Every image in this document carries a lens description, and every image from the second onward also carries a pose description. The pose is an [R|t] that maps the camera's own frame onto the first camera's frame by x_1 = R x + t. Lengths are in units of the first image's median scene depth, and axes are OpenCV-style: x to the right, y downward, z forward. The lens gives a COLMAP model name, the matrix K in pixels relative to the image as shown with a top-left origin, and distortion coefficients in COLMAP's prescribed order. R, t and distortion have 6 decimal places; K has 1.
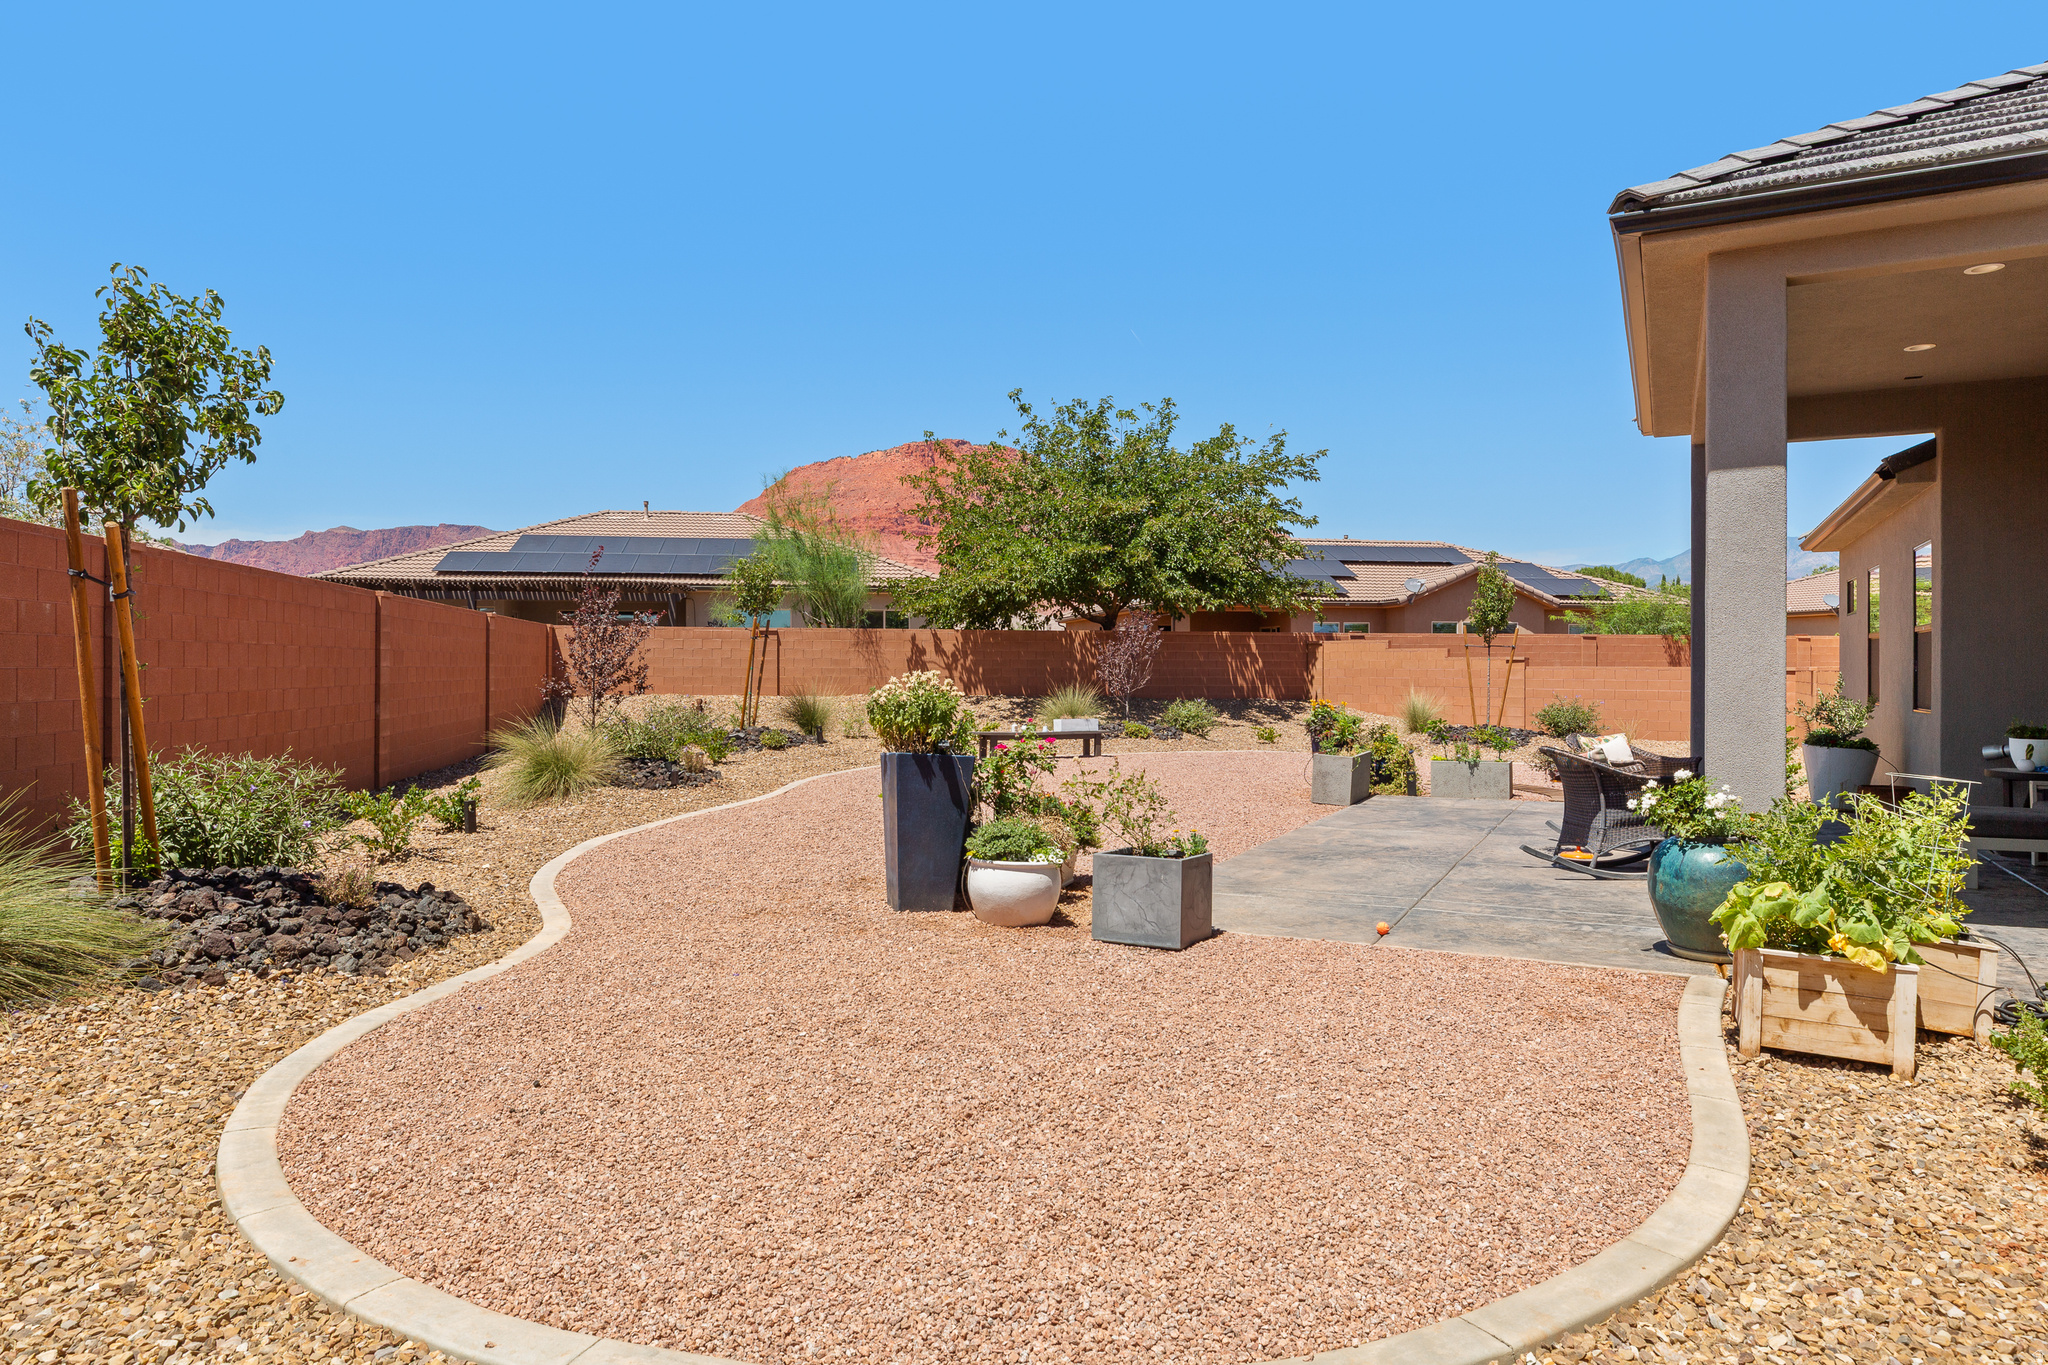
lens RADIAL K [[1310.7, 0, 1024.0], [0, 1310.7, 682.5], [0, 0, 1]] dist [-0.033125, -0.000446]
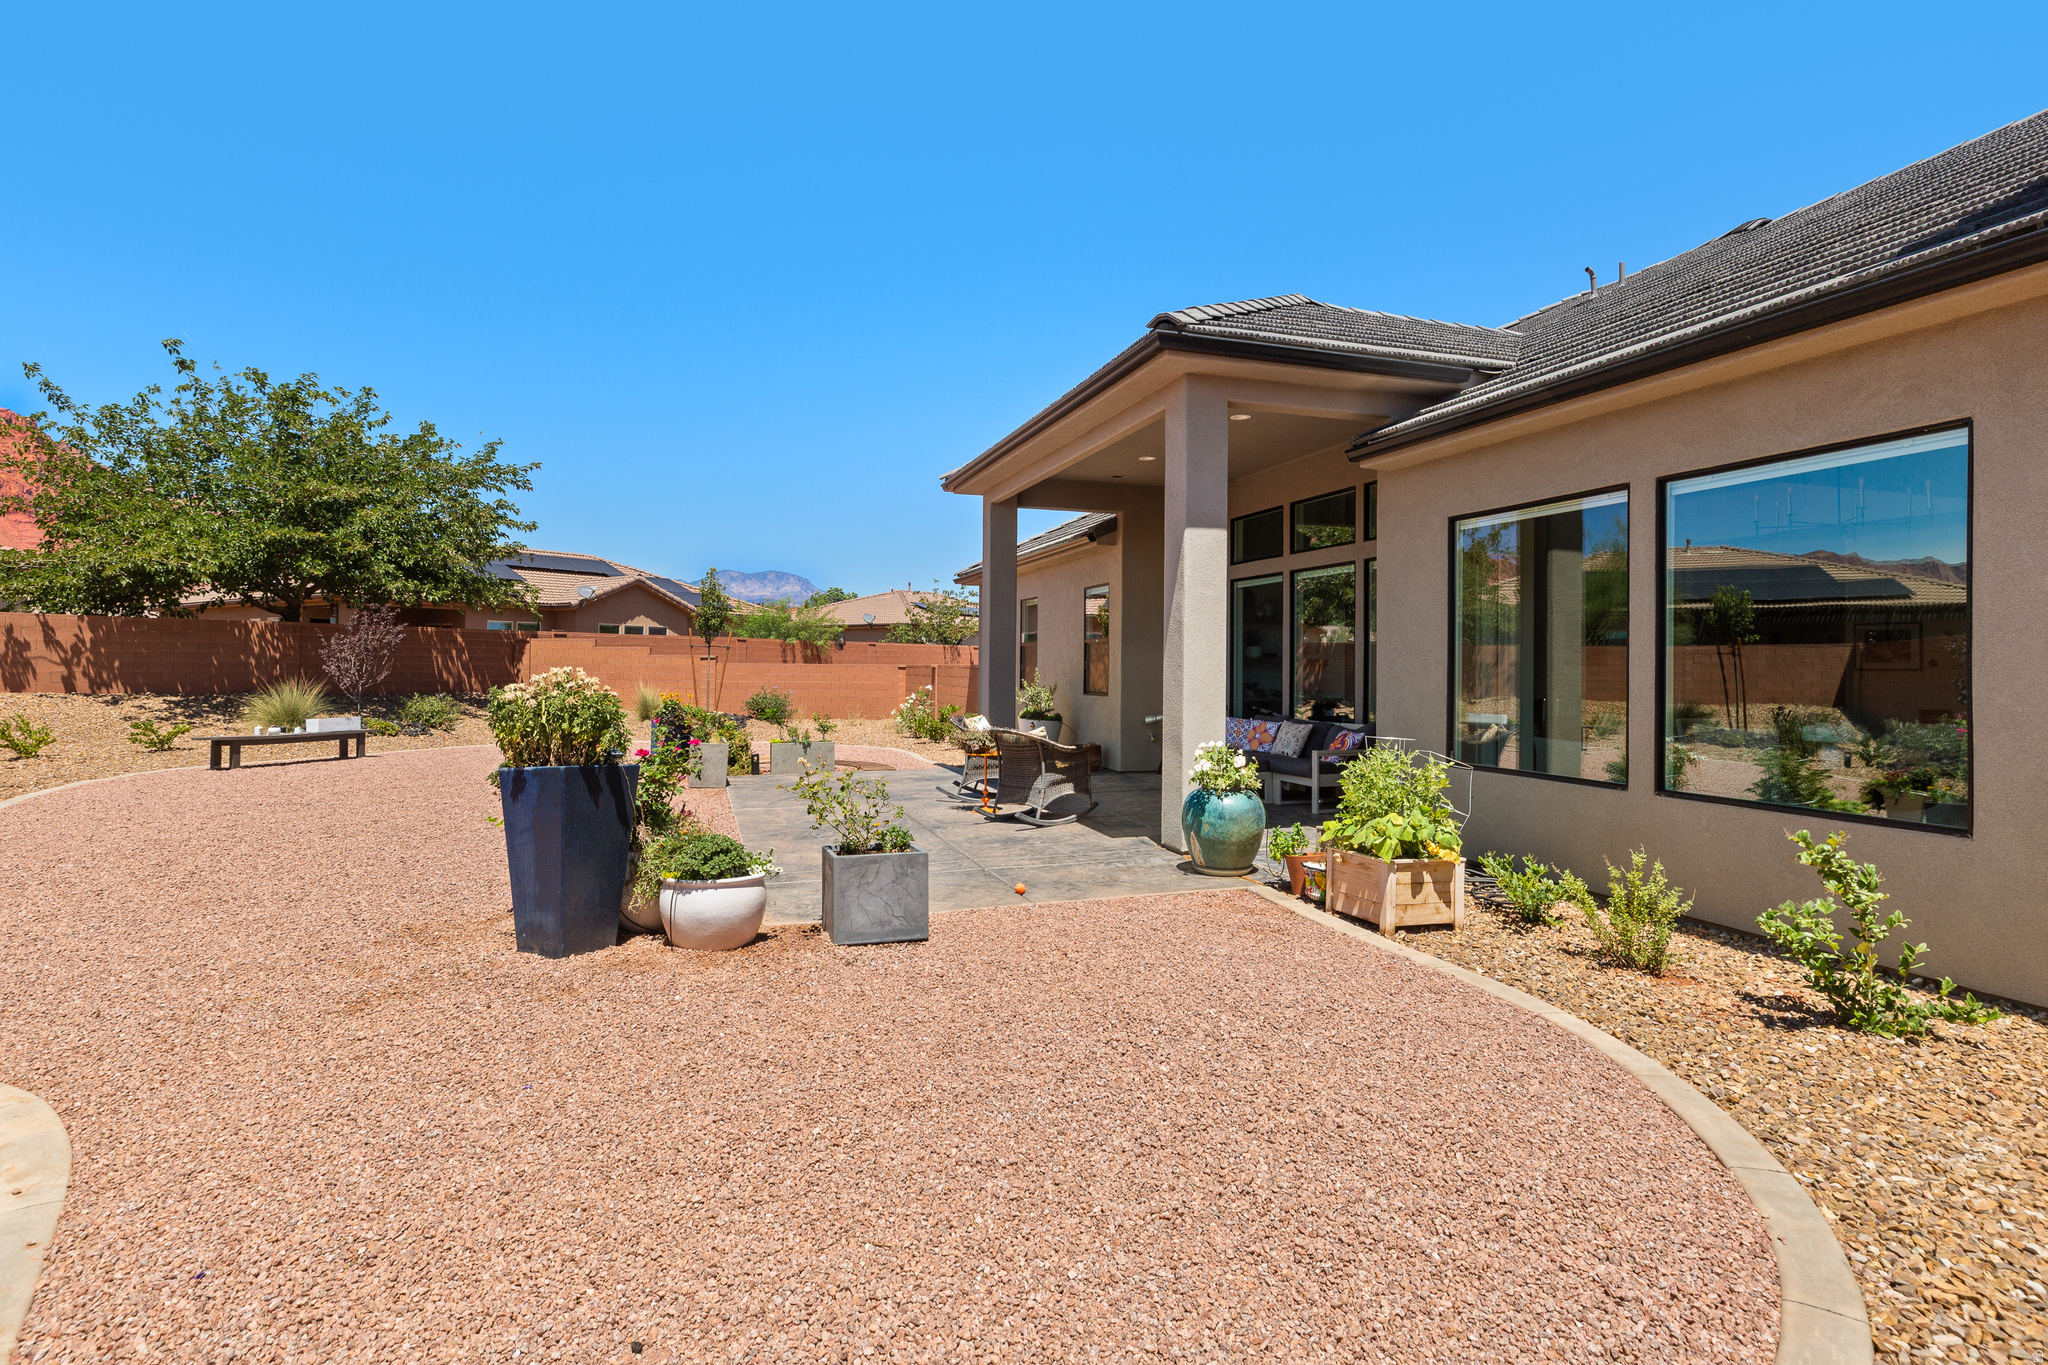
lens RADIAL K [[1037.1, 0, 1022.1], [0, 1037.1, 658.4], [0, 0, 1]] dist [-0.004636, -0.000509]
pose [[0.670711, 0.008183, 0.741673, -0.144291], [0.003400, 0.999895, -0.014107, -0.001744], [-0.741711, 0.011984, 0.670613, 0.128835]]
